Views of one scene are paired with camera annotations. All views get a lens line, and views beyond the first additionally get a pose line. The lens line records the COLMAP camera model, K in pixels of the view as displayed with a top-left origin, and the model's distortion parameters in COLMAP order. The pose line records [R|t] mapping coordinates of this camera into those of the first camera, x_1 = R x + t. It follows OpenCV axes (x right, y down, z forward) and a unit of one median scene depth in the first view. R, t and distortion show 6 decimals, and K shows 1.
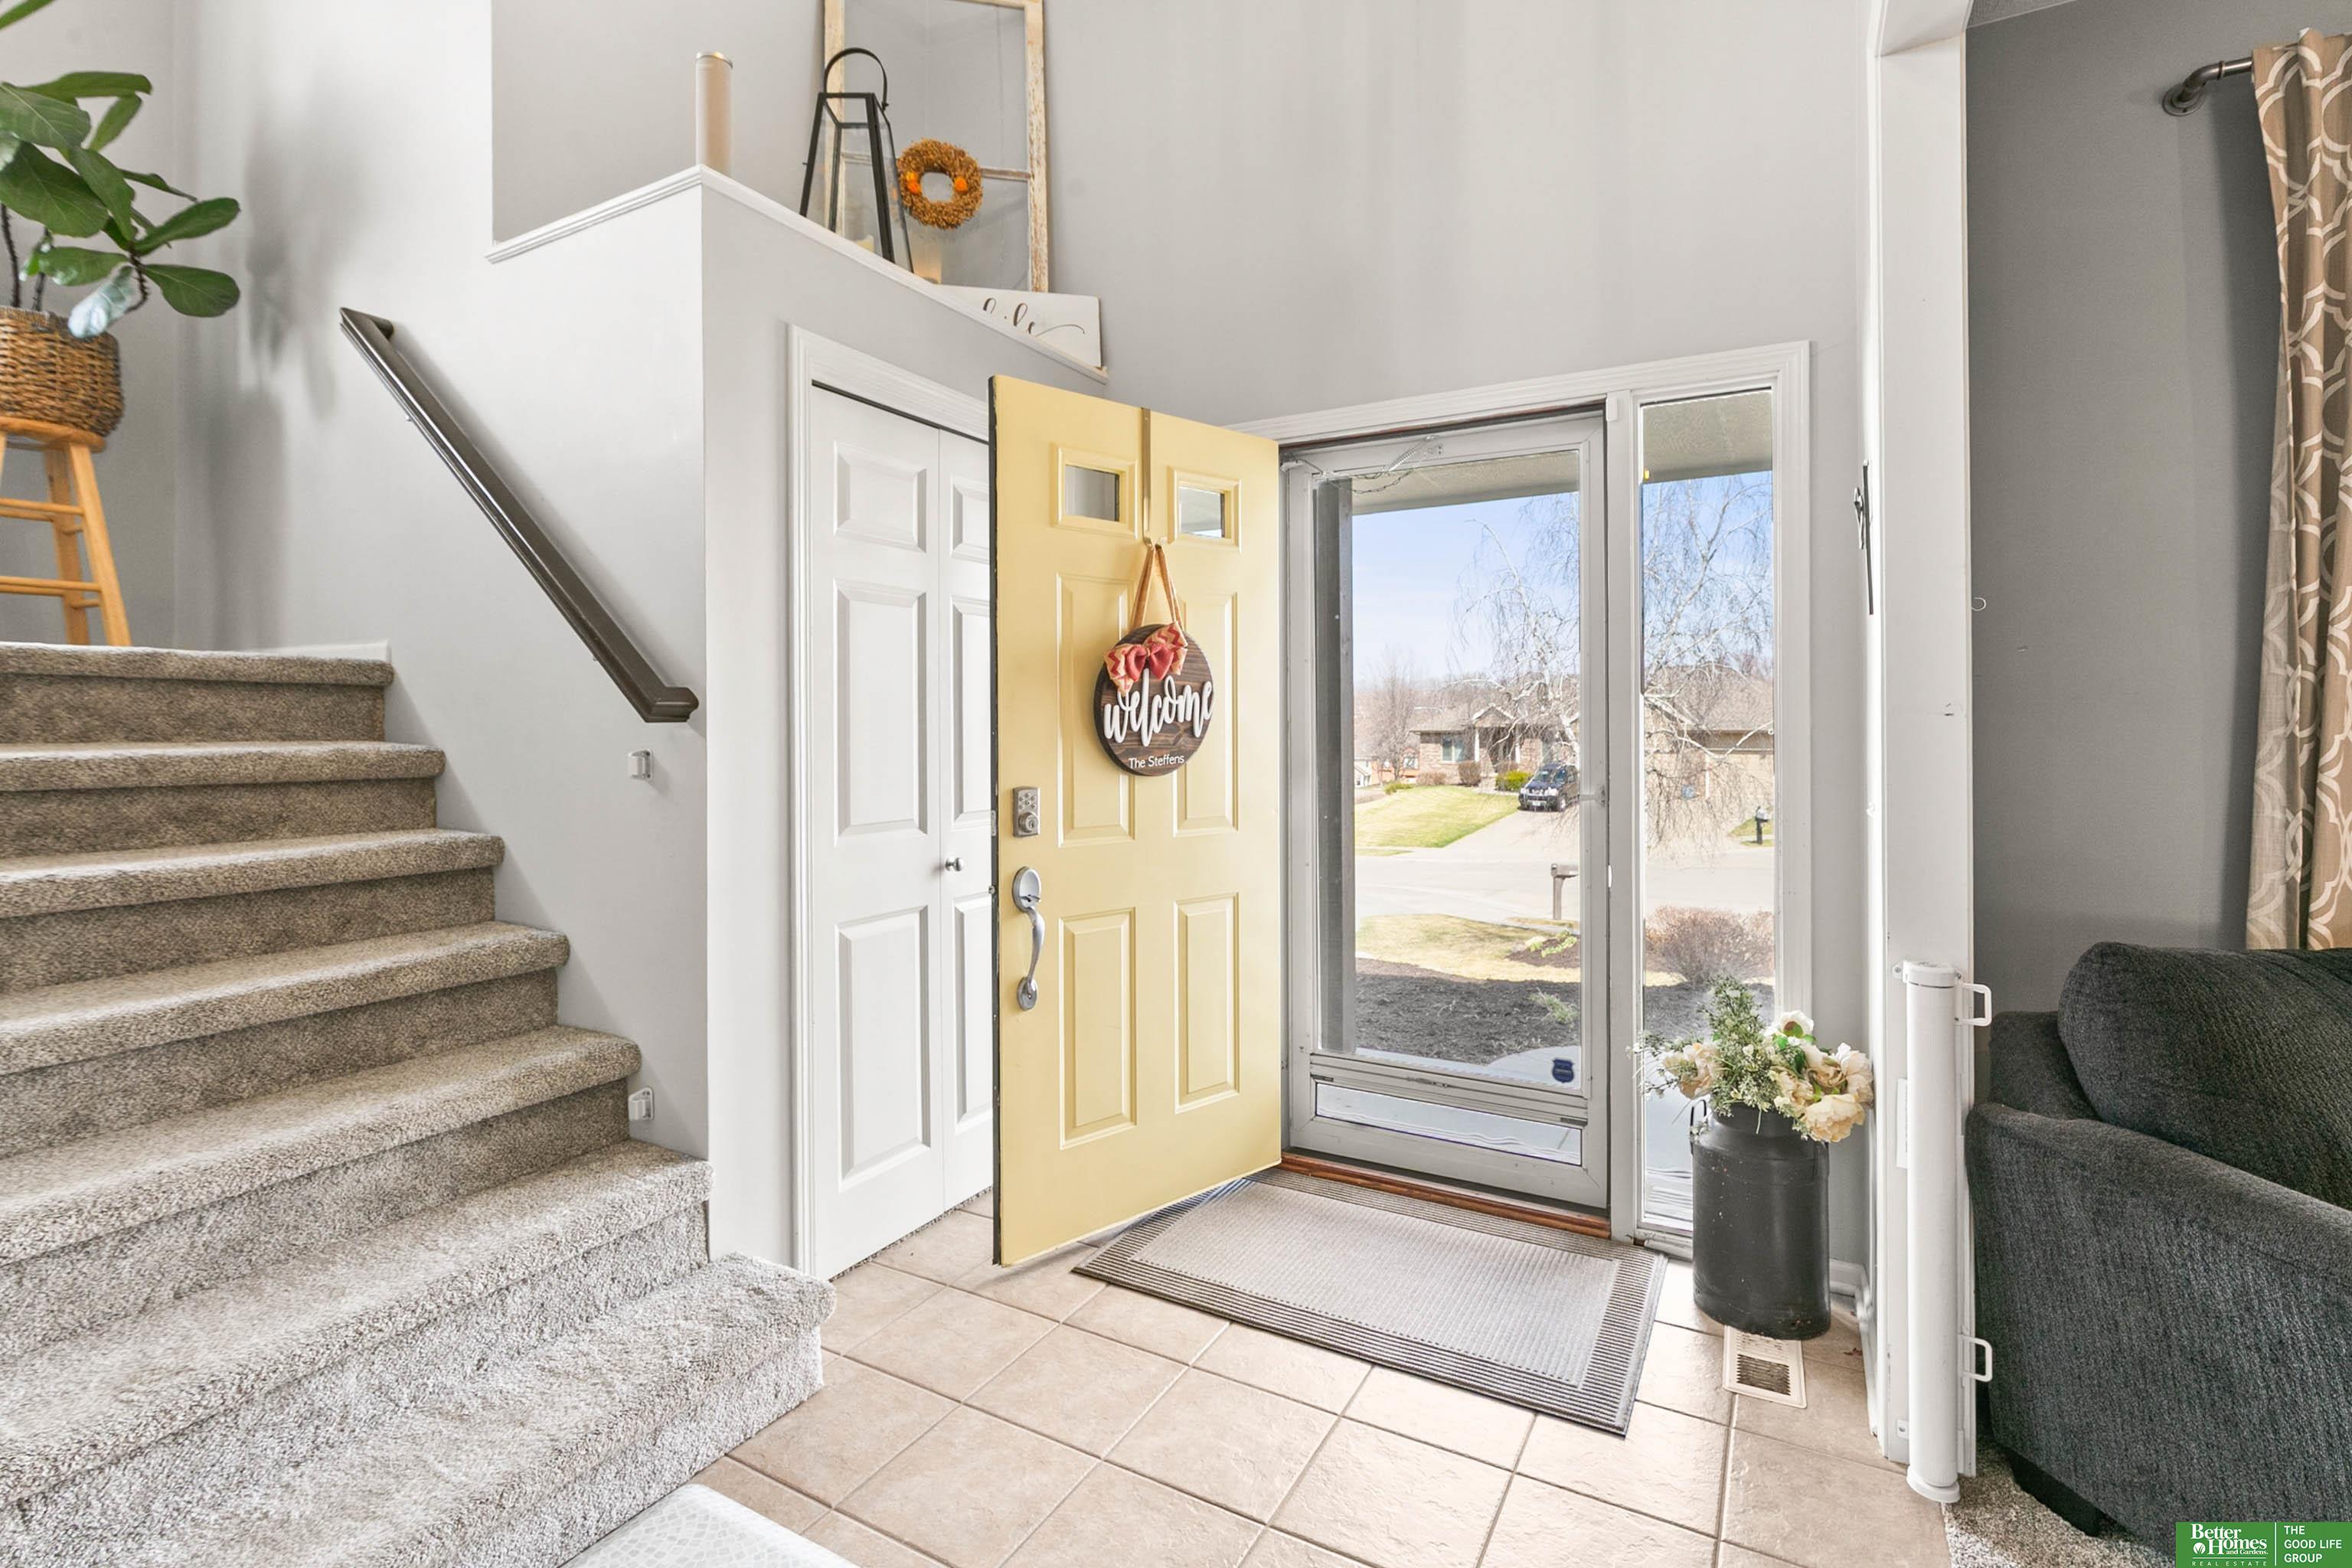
lens RADIAL K [[1093.8, 0, 1185.6], [0, 1093.8, 724.0], [0, 0, 1]] dist [-0.004266, -0.000229]
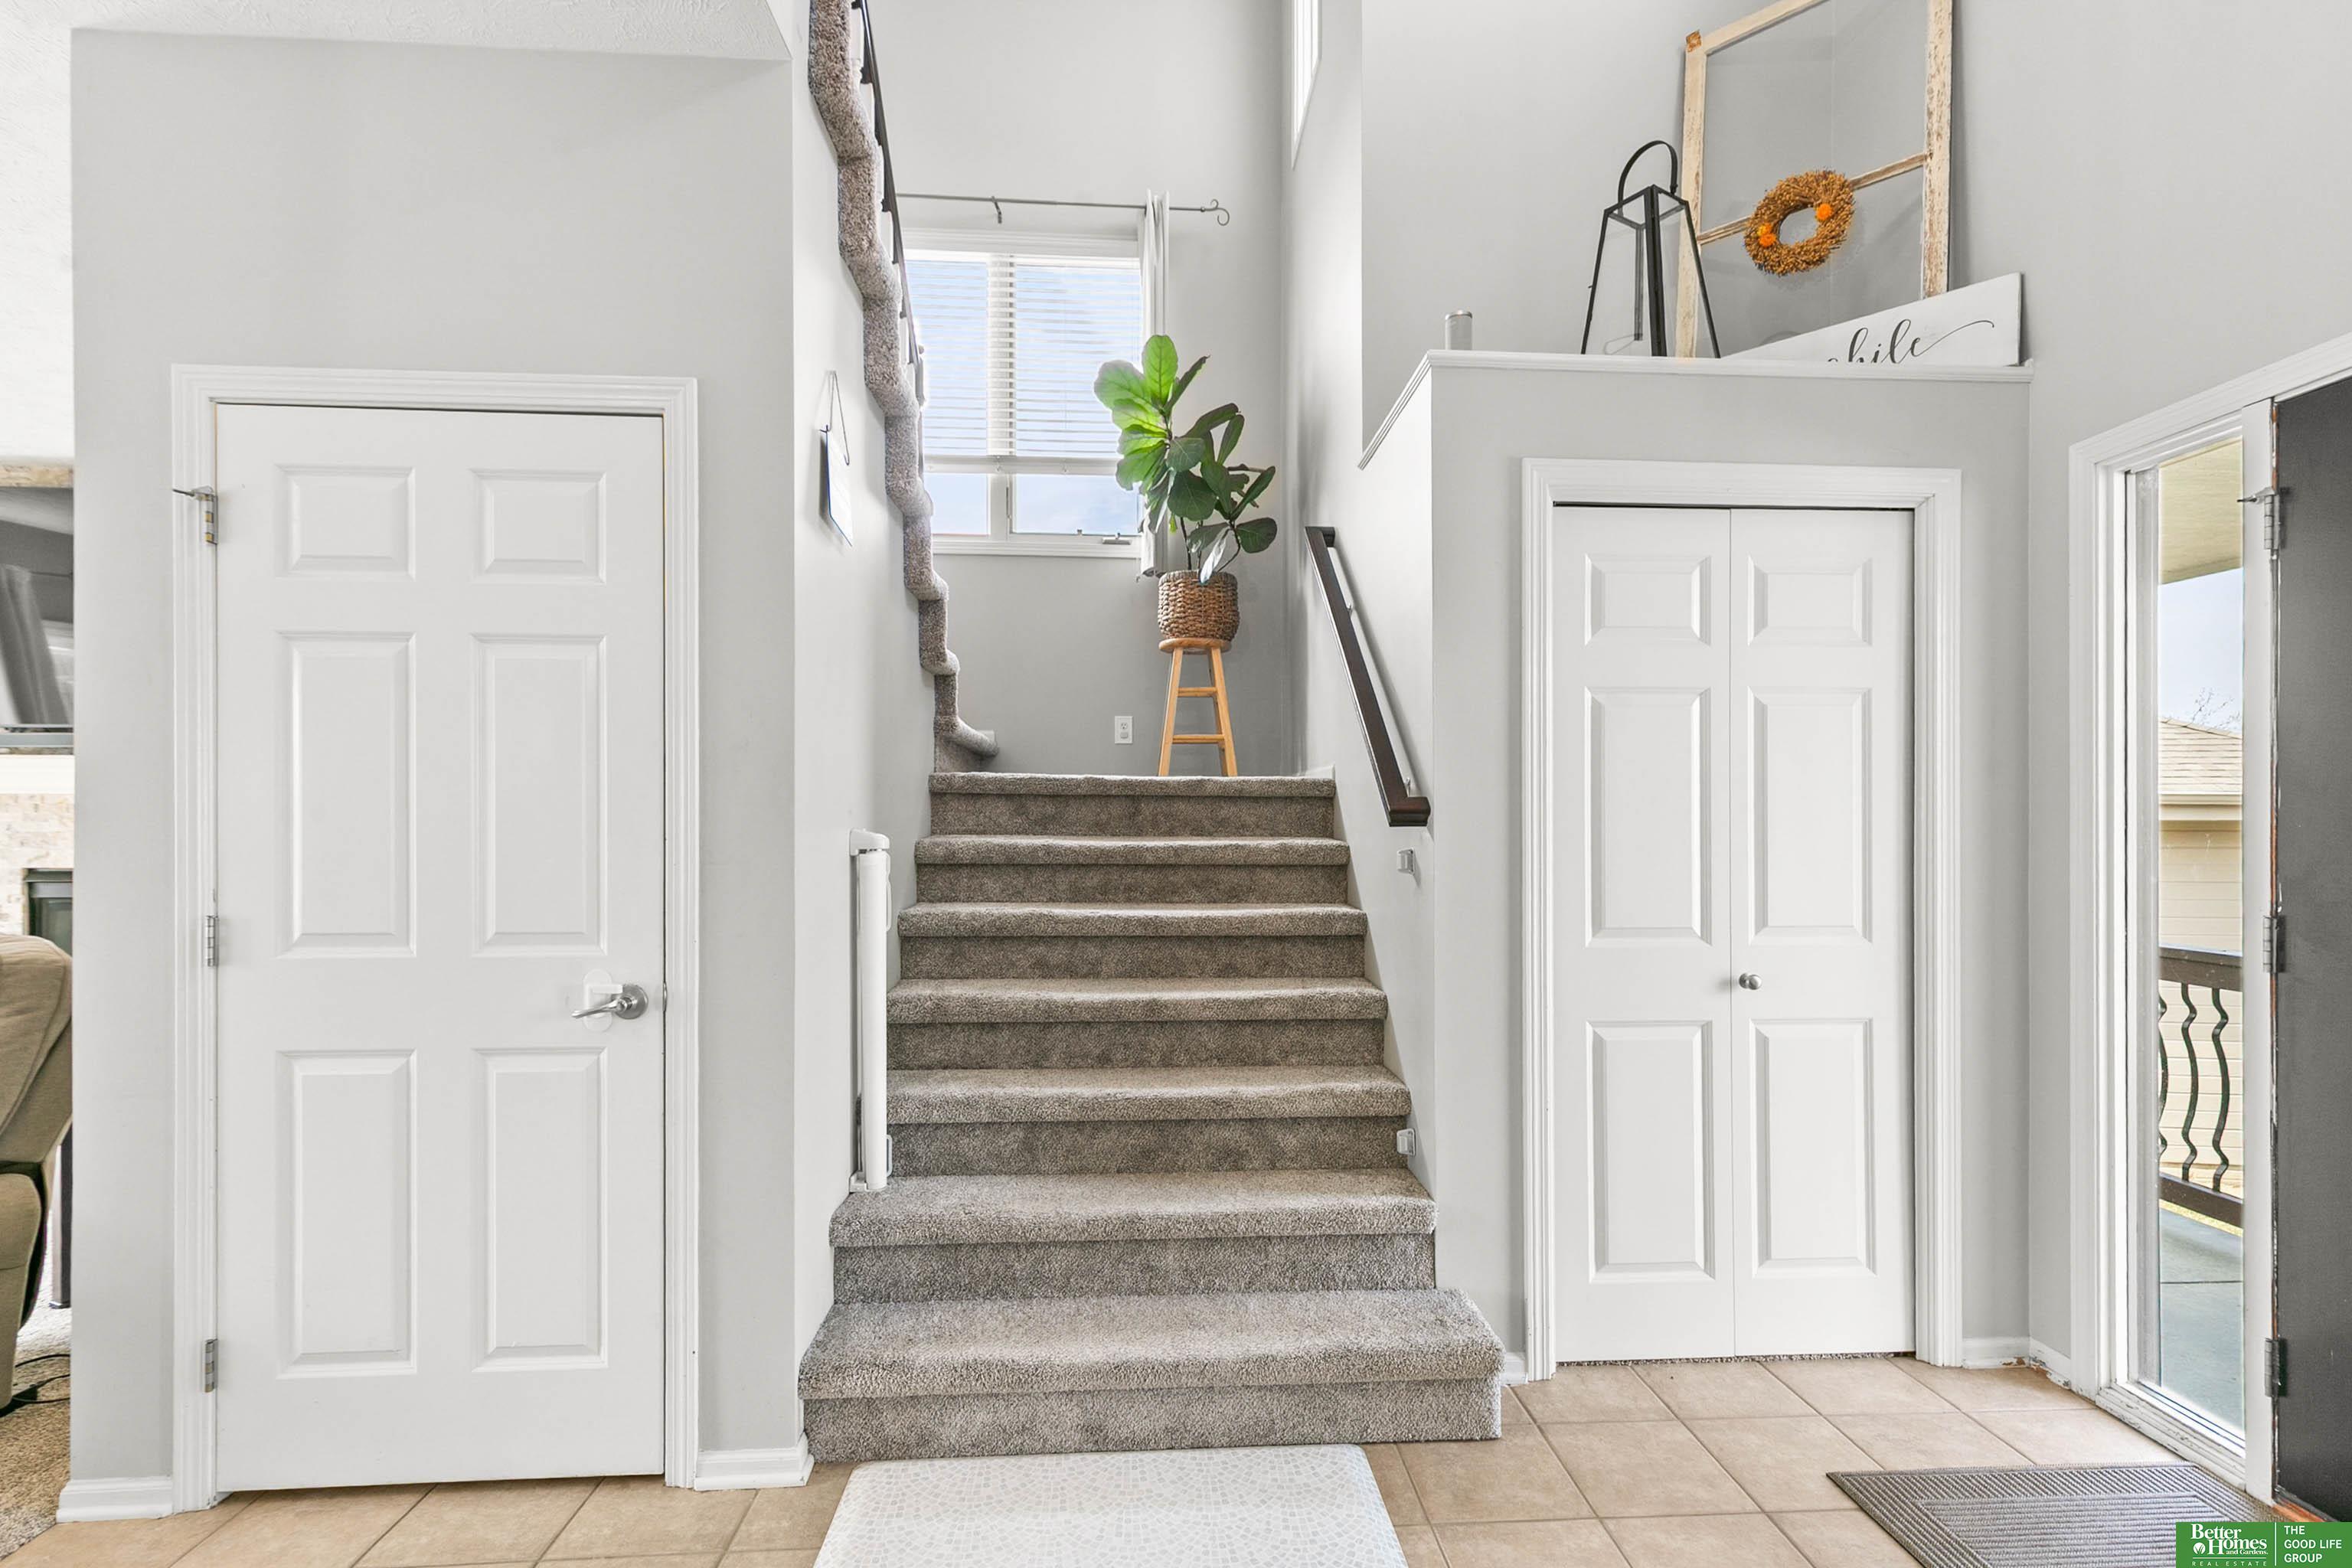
lens RADIAL K [[1093.5, 0, 1187.7], [0, 1093.5, 823.6], [0, 0, 1]] dist [0.002943, 0.000006]
pose [[0.536235, 0.003179, -0.844063, 0.389972], [-0.001089, 0.999995, 0.003074, -0.007081], [0.844068, -0.000729, 0.536235, 0.142213]]
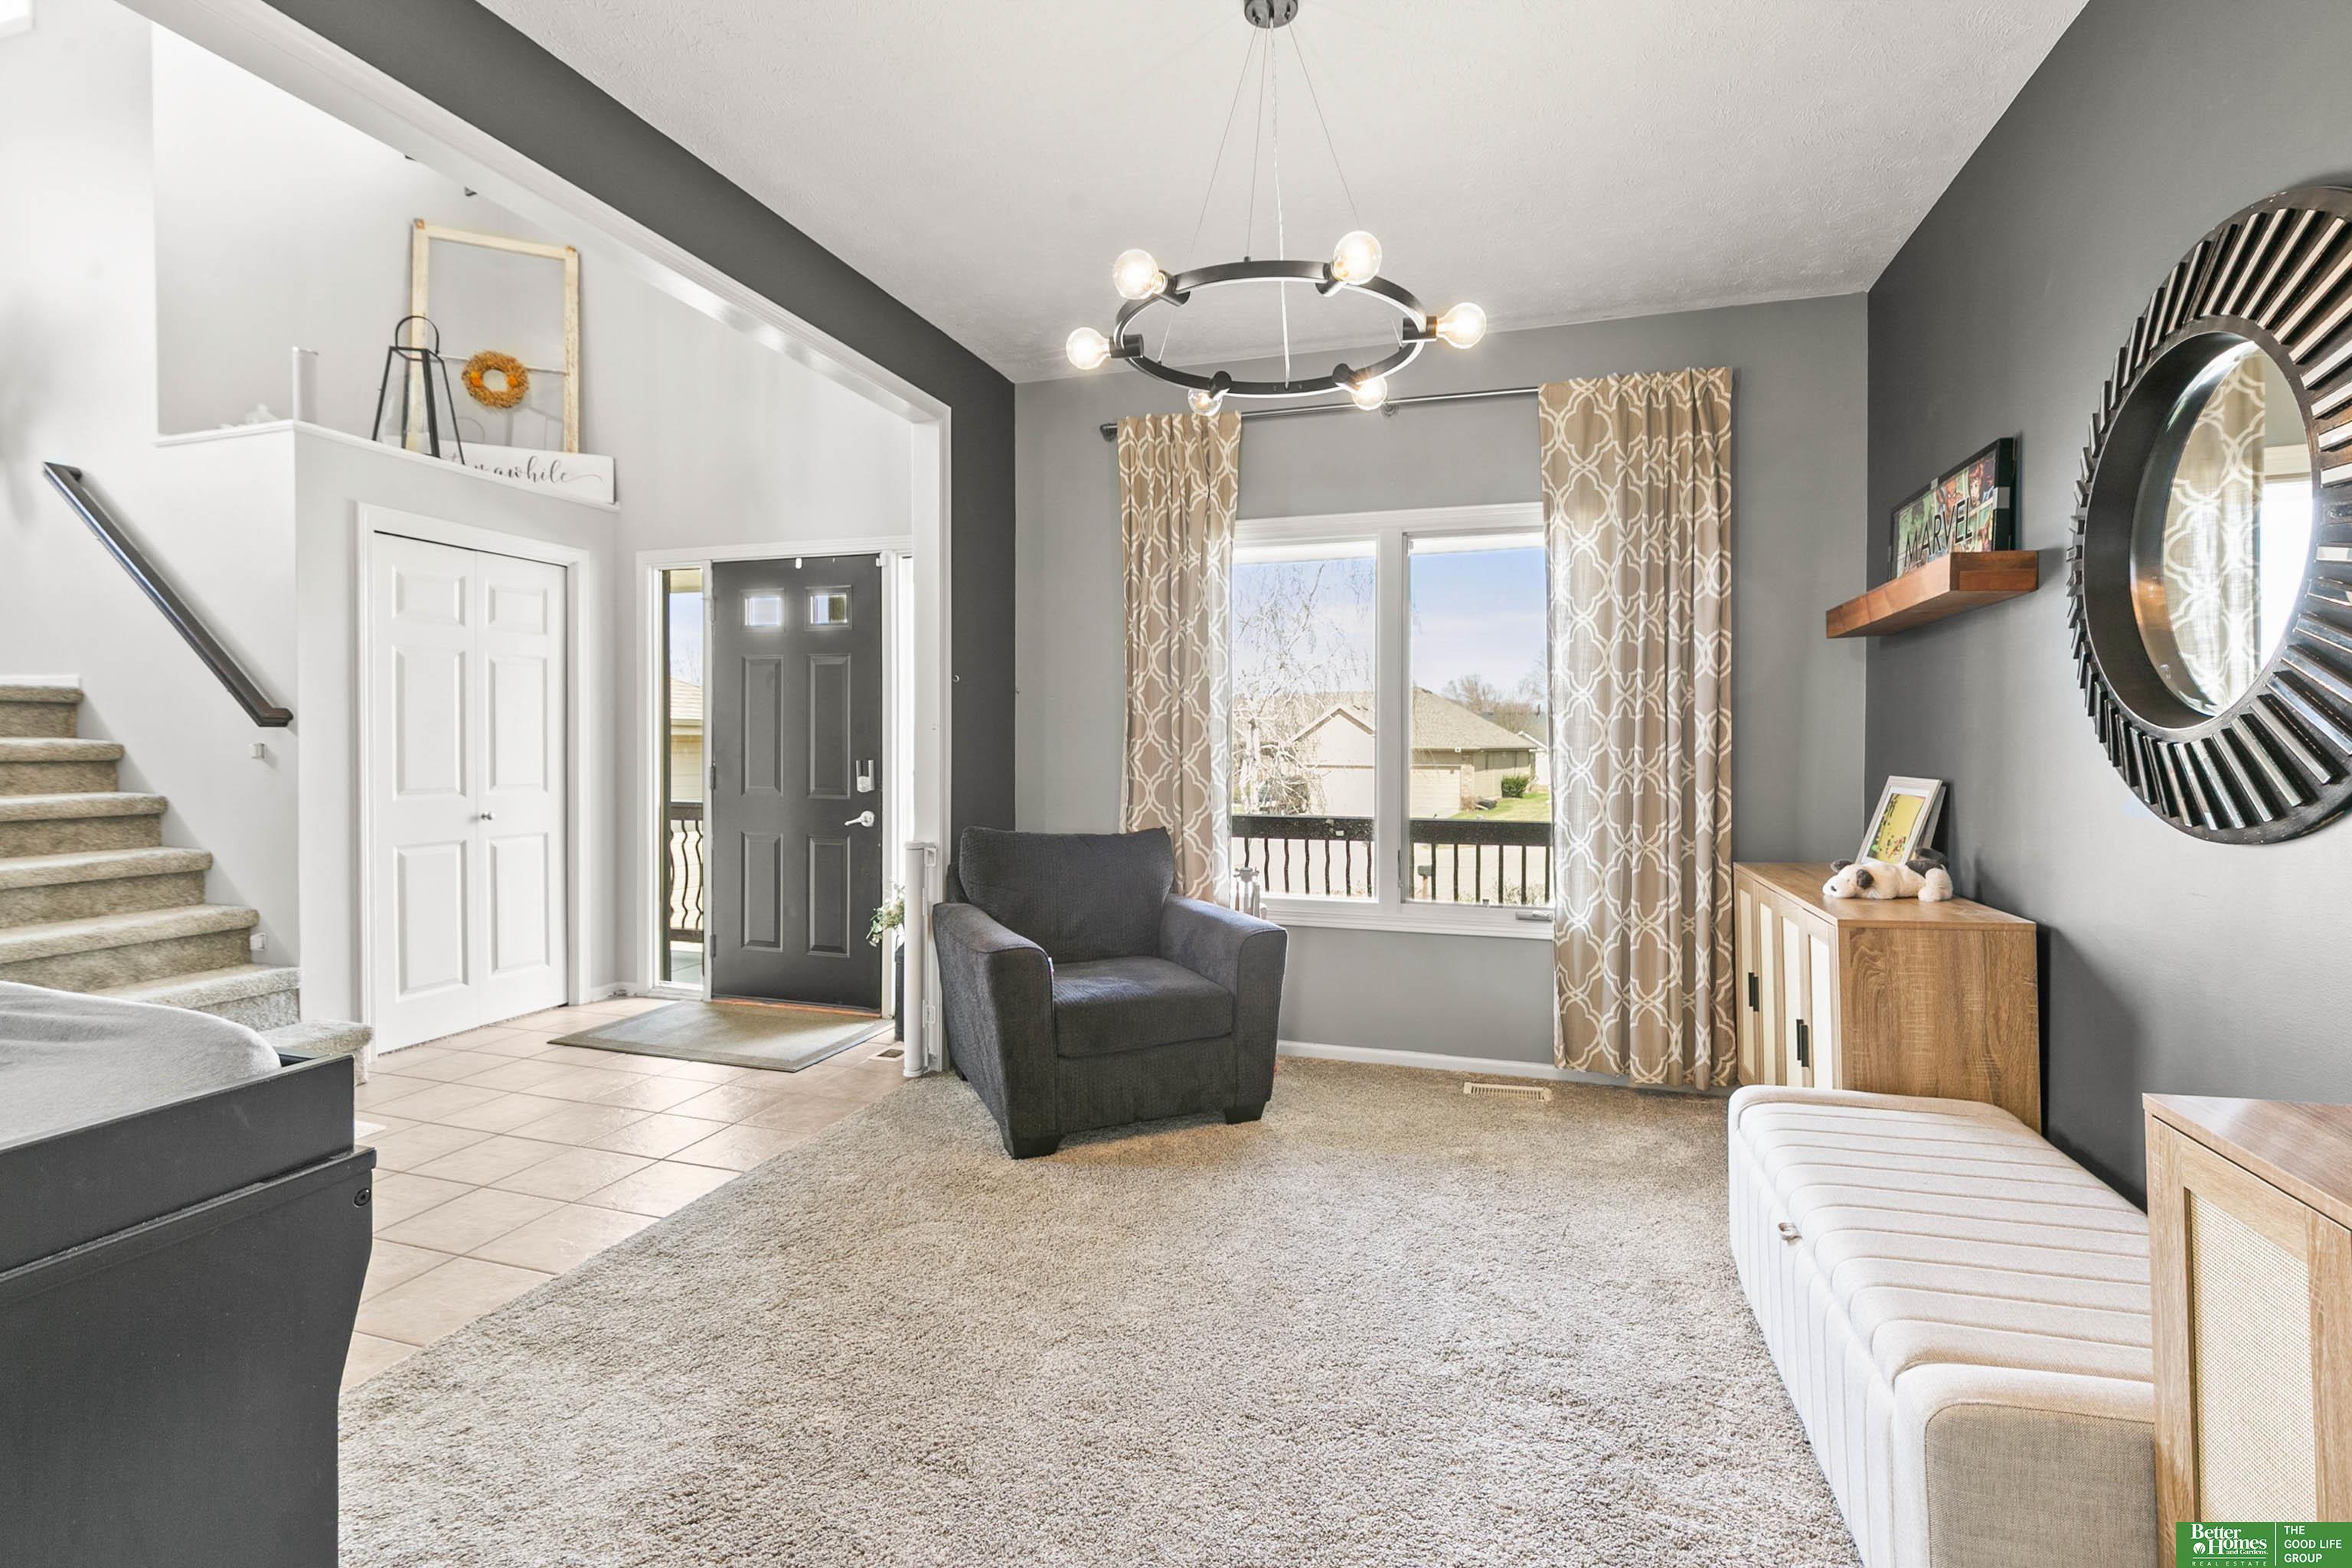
lens RADIAL K [[1069.8, 0, 1181.4], [0, 1069.8, 754.6], [0, 0, 1]] dist [0.001292, 0.000379]
pose [[0.979654, 0.004381, 0.200647, 0.618325], [-0.007190, 0.999886, 0.013274, 0.008709], [-0.200566, -0.014446, 0.979574, -1.000406]]
